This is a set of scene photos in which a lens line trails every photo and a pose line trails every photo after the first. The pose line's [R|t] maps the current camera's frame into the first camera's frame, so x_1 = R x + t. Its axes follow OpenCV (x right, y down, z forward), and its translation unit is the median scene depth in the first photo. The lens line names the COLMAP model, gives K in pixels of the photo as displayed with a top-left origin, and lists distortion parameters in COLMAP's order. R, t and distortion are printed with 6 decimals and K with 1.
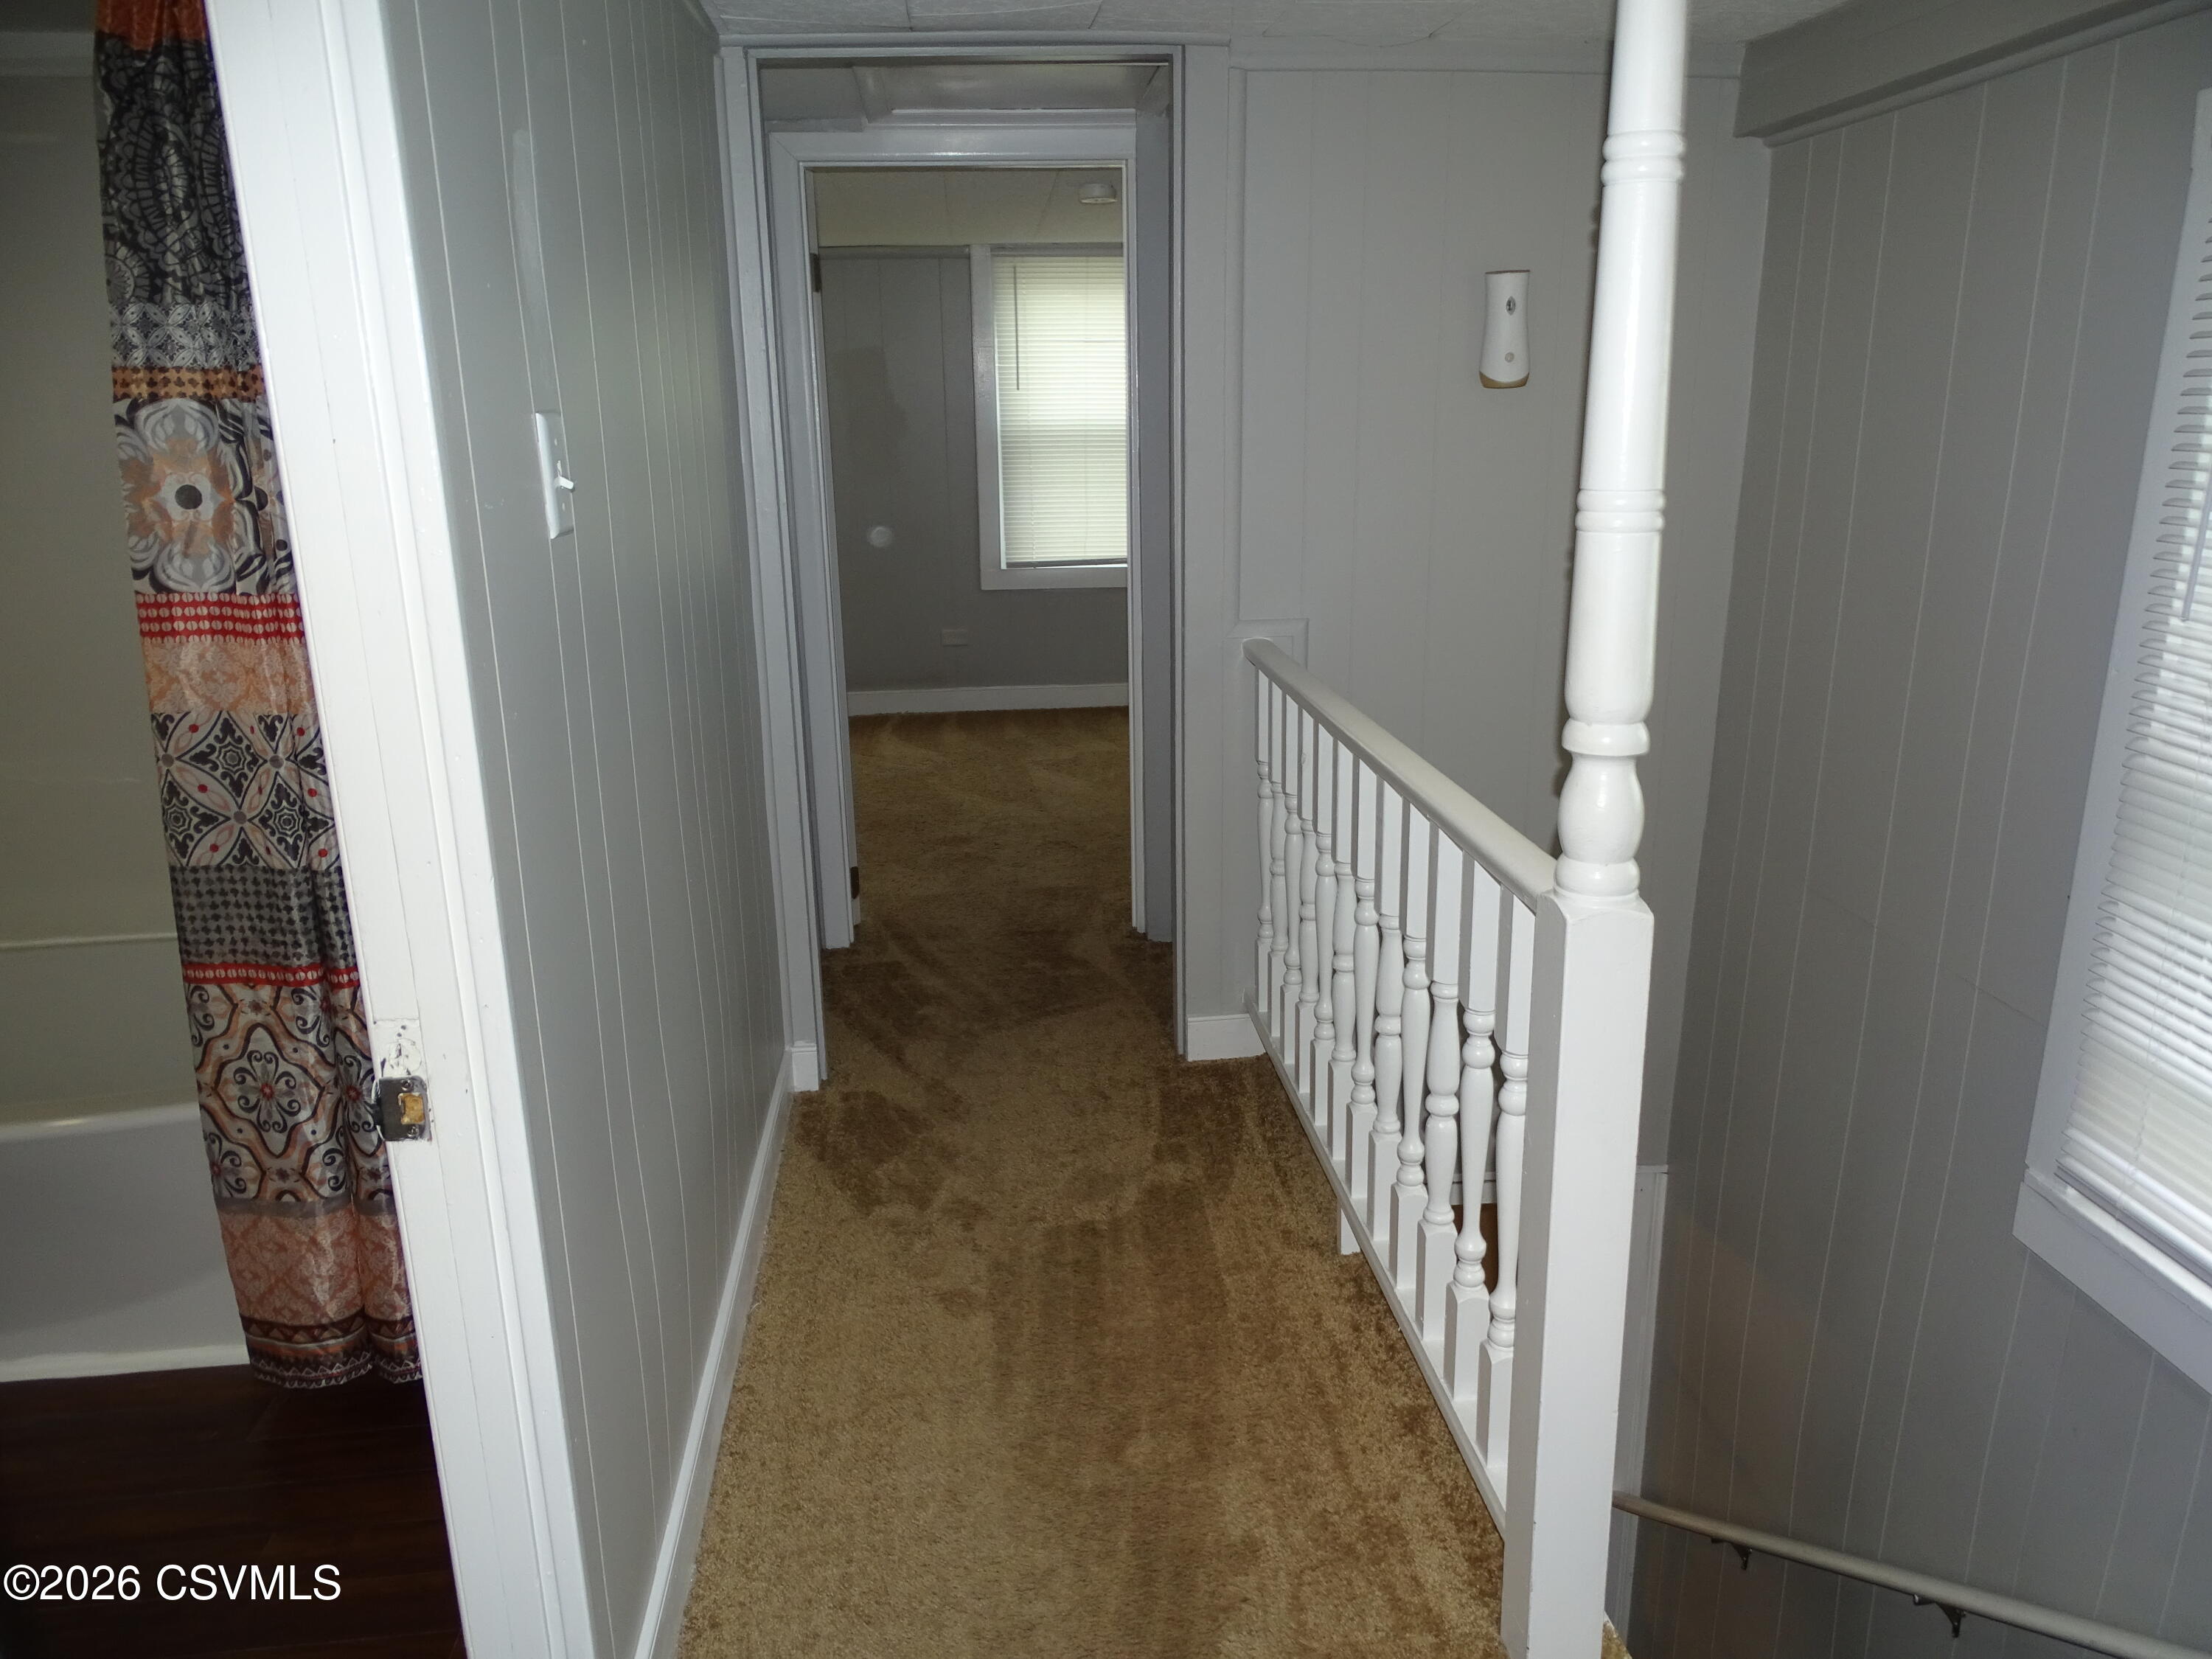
lens RADIAL K [[1568.9, 0, 1106.5], [0, 1568.9, 824.1], [0, 0, 1]] dist [0.014362, -0.005596]
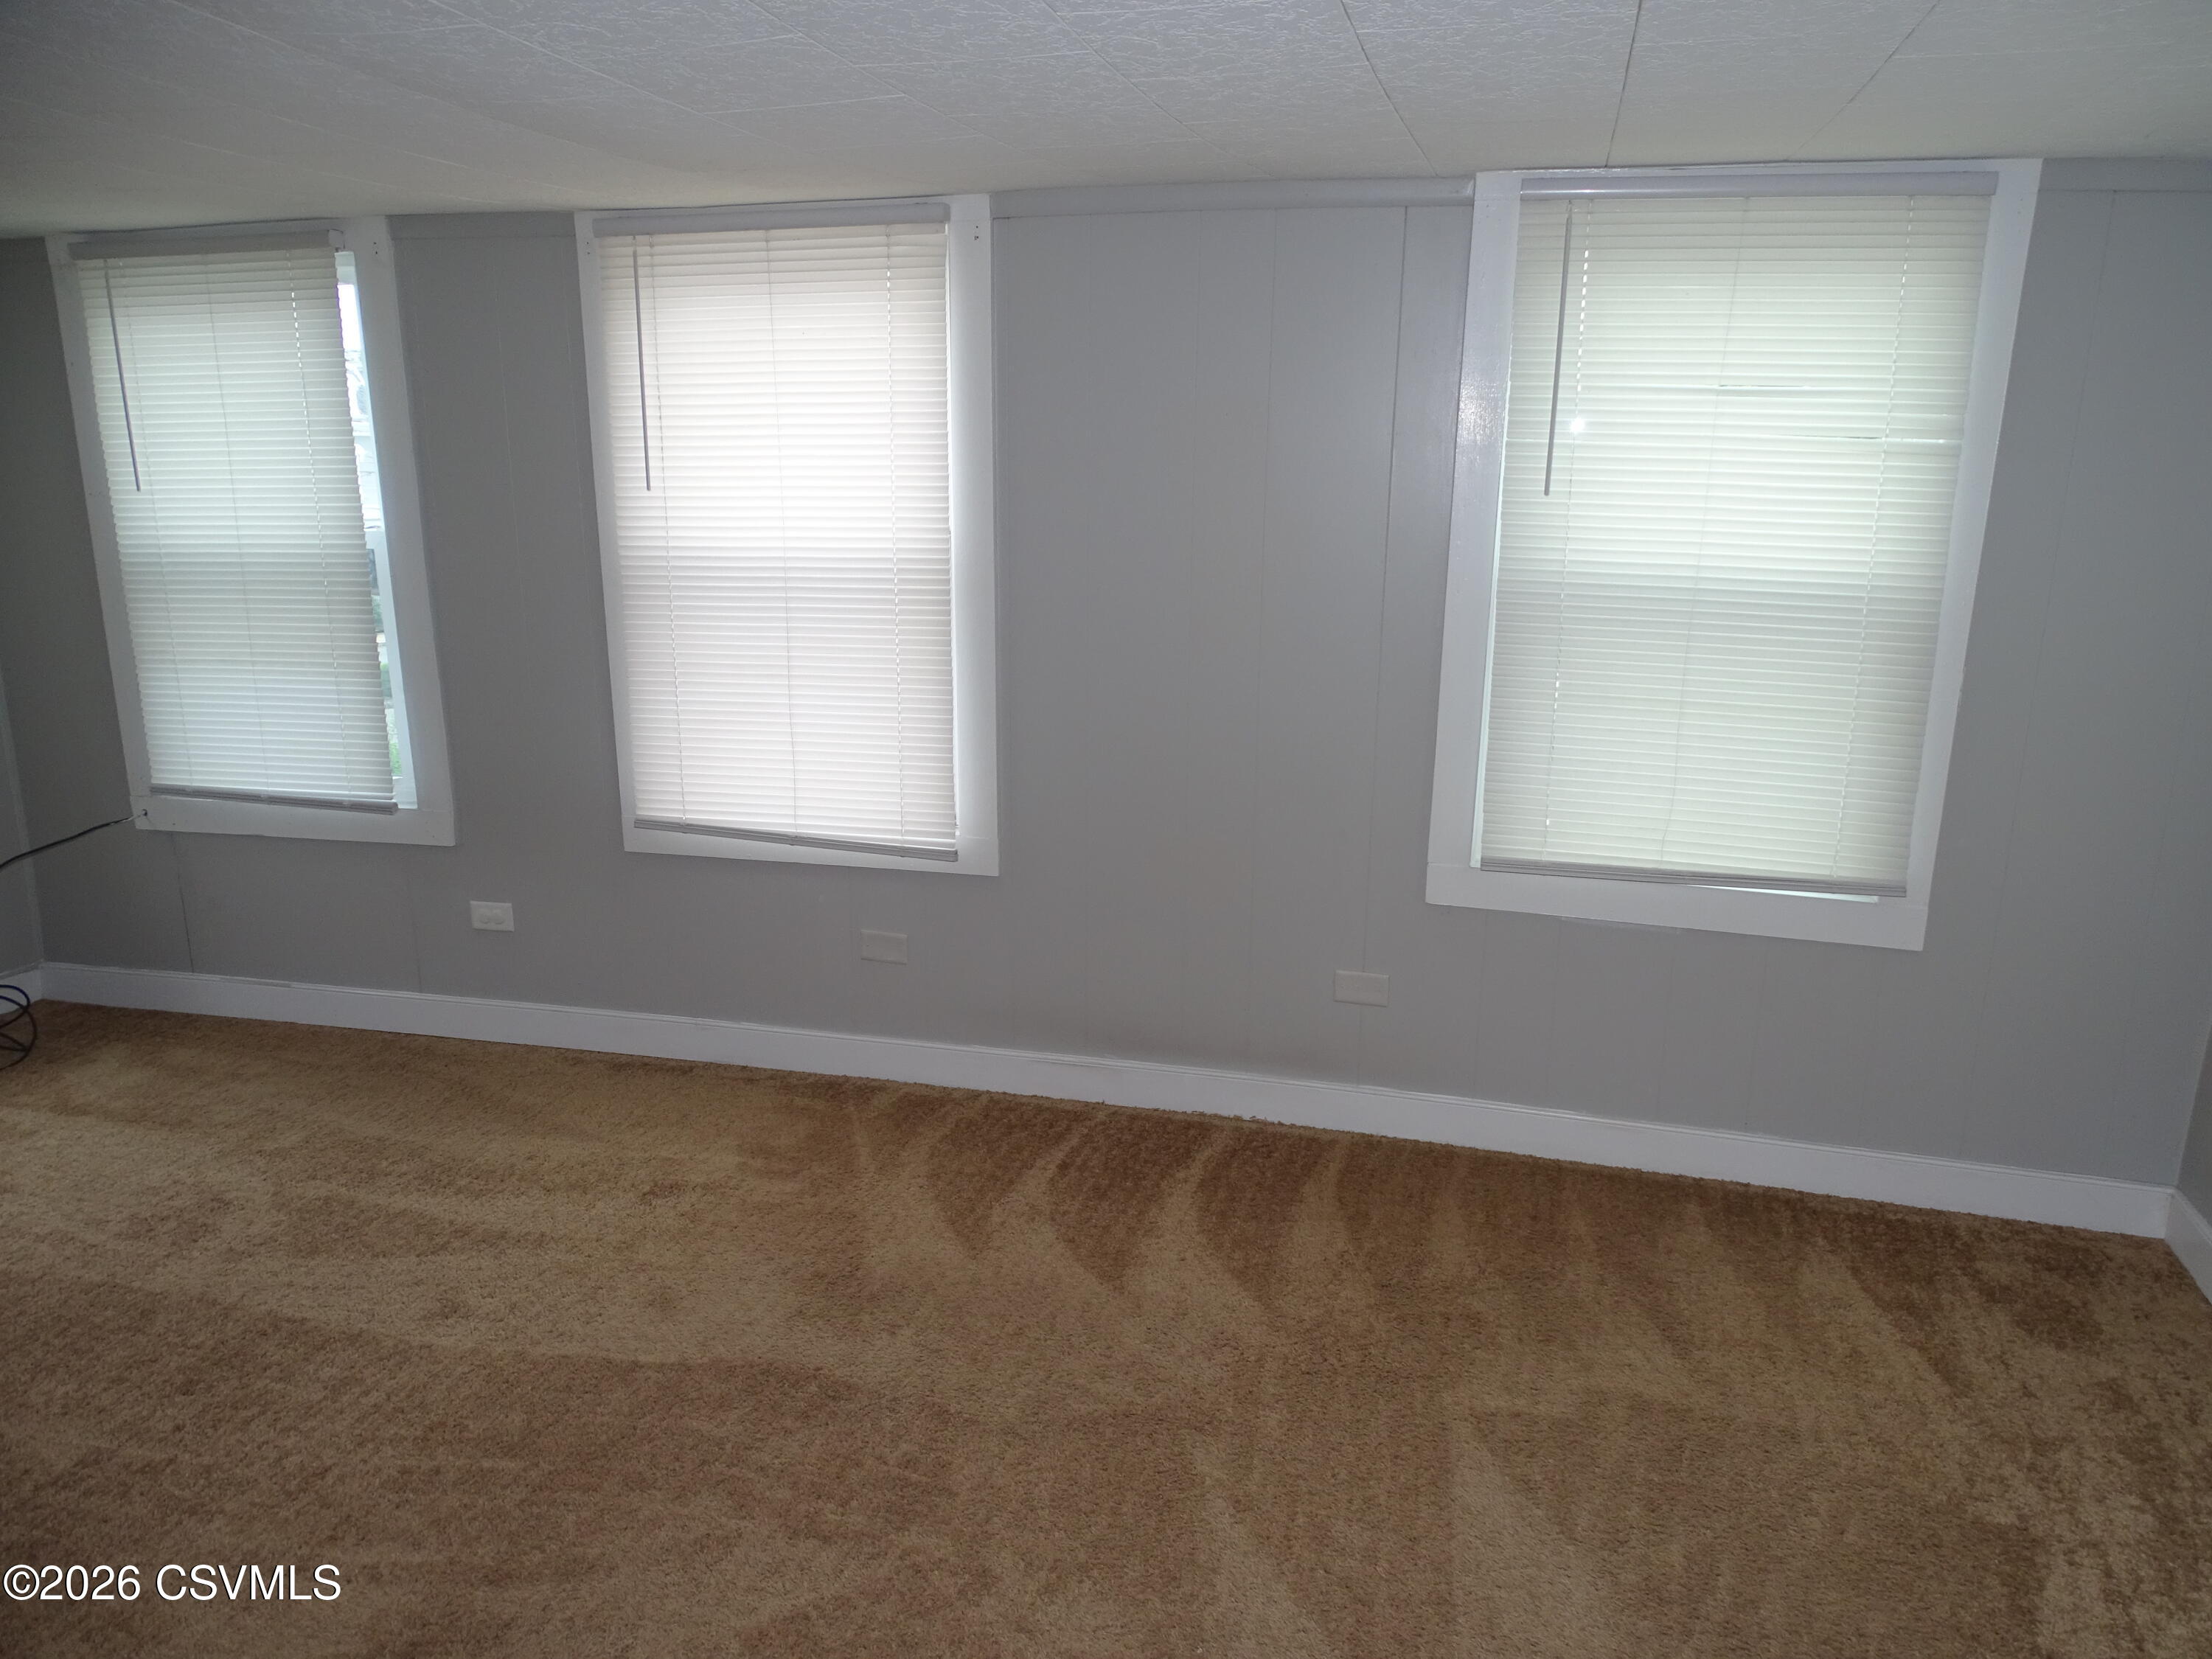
lens RADIAL K [[1568.9, 0, 1113.4], [0, 1568.9, 833.2], [0, 0, 1]] dist [0.014362, -0.005596]
pose [[0.940074, 0.111516, -0.322220, -0.027853], [-0.120014, 0.992751, -0.006562, -0.248871], [0.319152, 0.044840, 0.946642, 0.824821]]
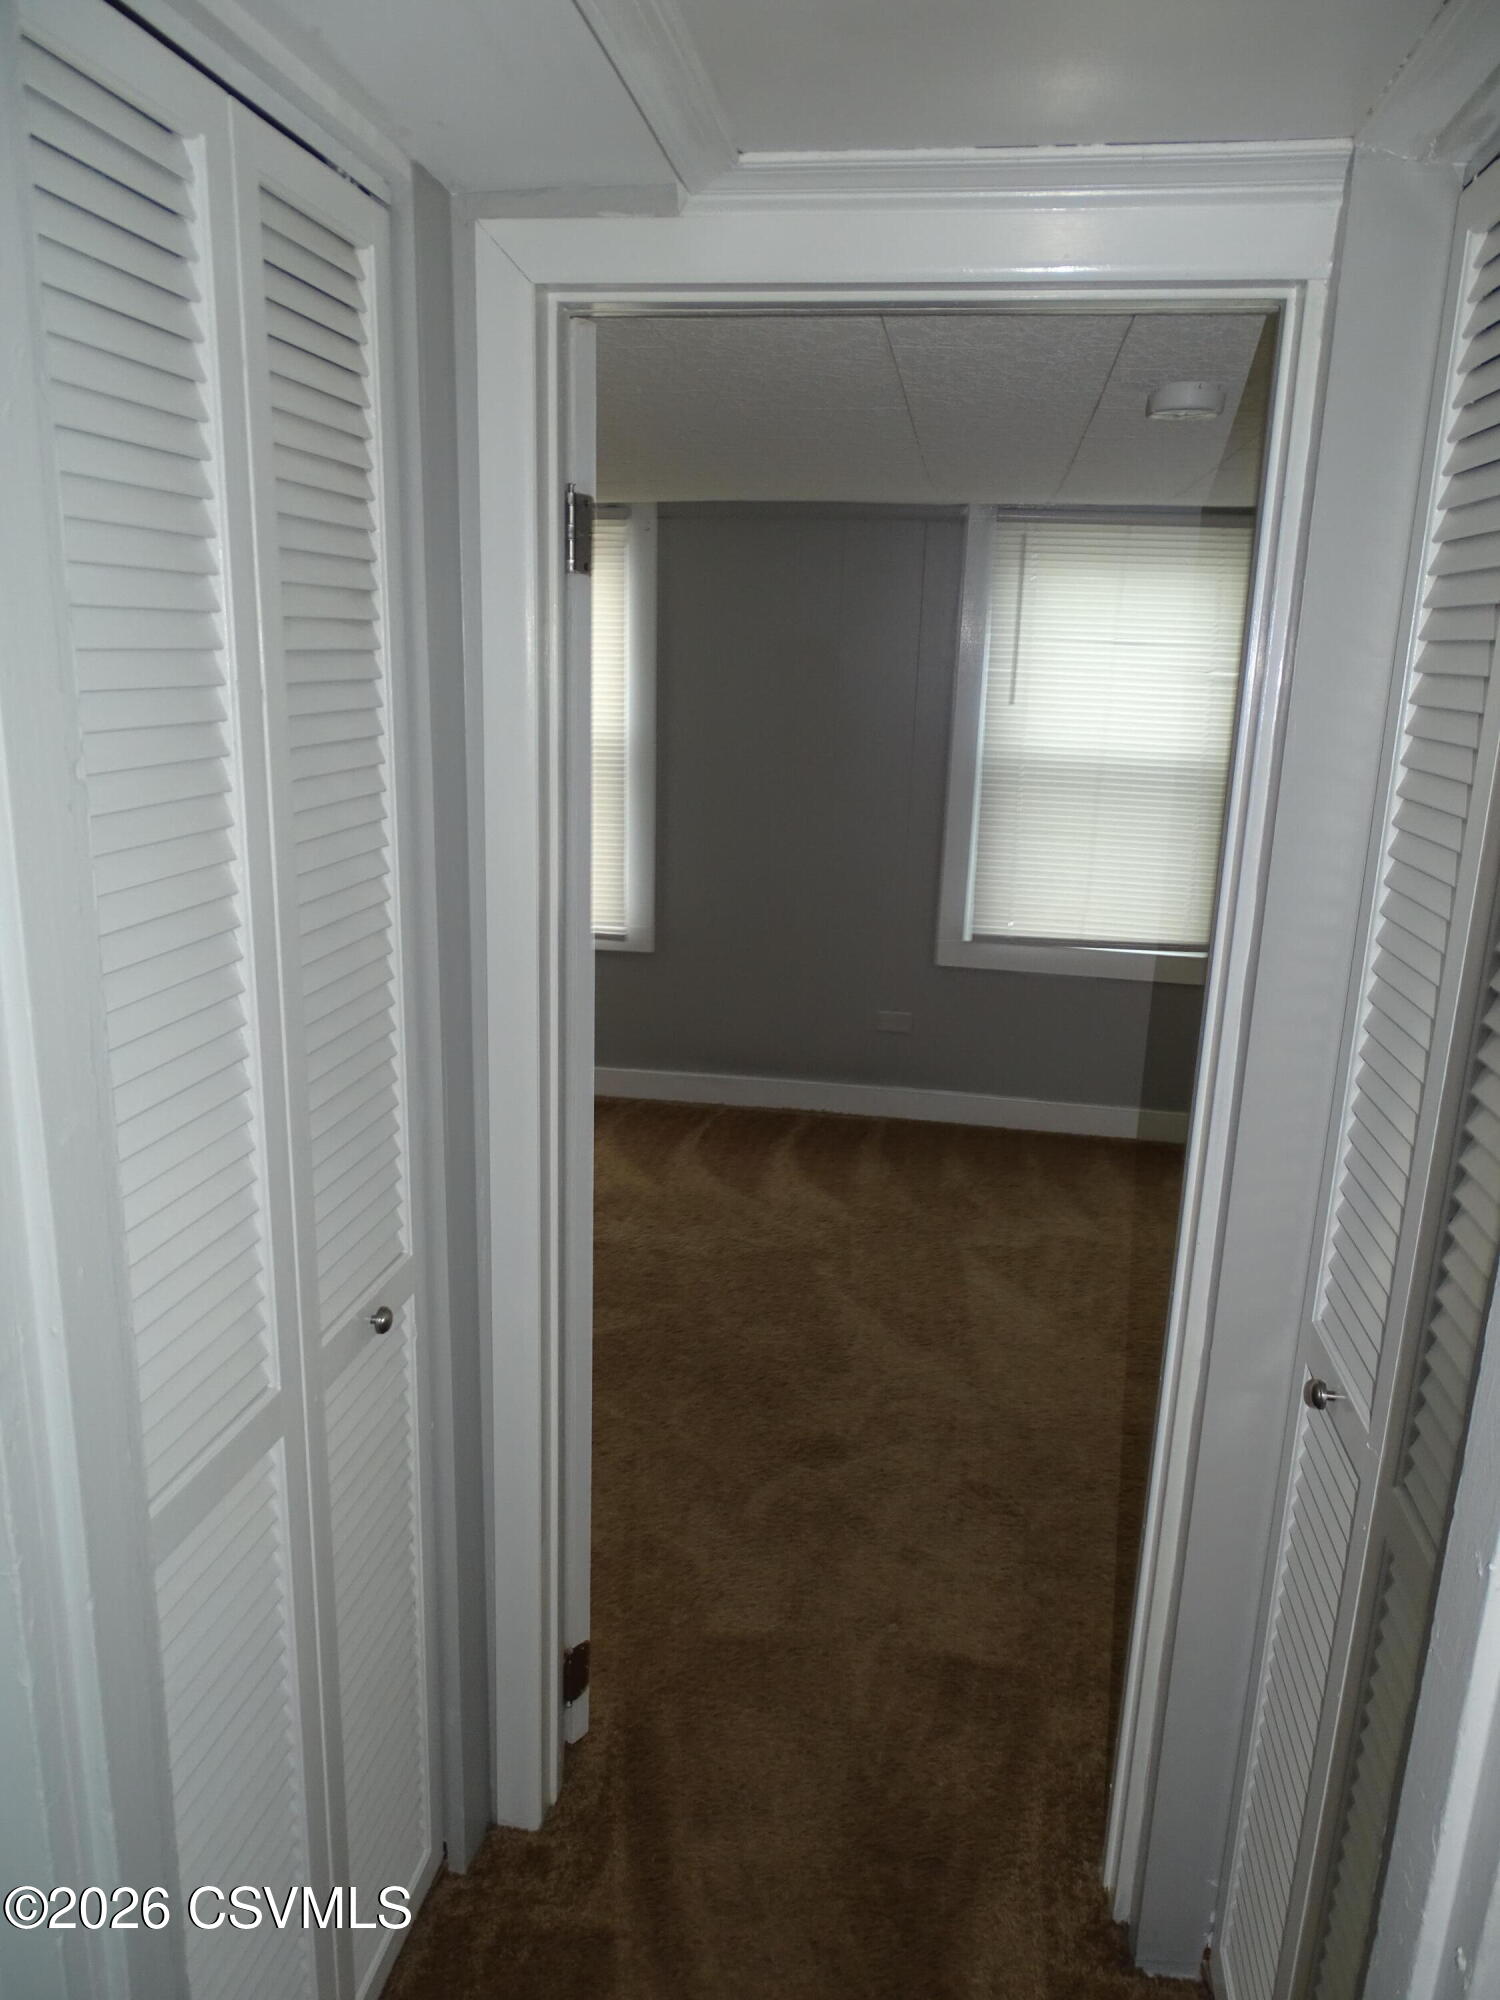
lens RADIAL K [[1418.5, 0, 748.6], [0, 1418.5, 1000.6], [0, 0, 1]] dist [0.014362, -0.005596]
pose [[0.968403, 0.107461, -0.225051, -0.019536], [-0.112574, 0.993593, -0.009975, -0.185252], [0.222537, 0.034994, 0.974296, 0.521328]]
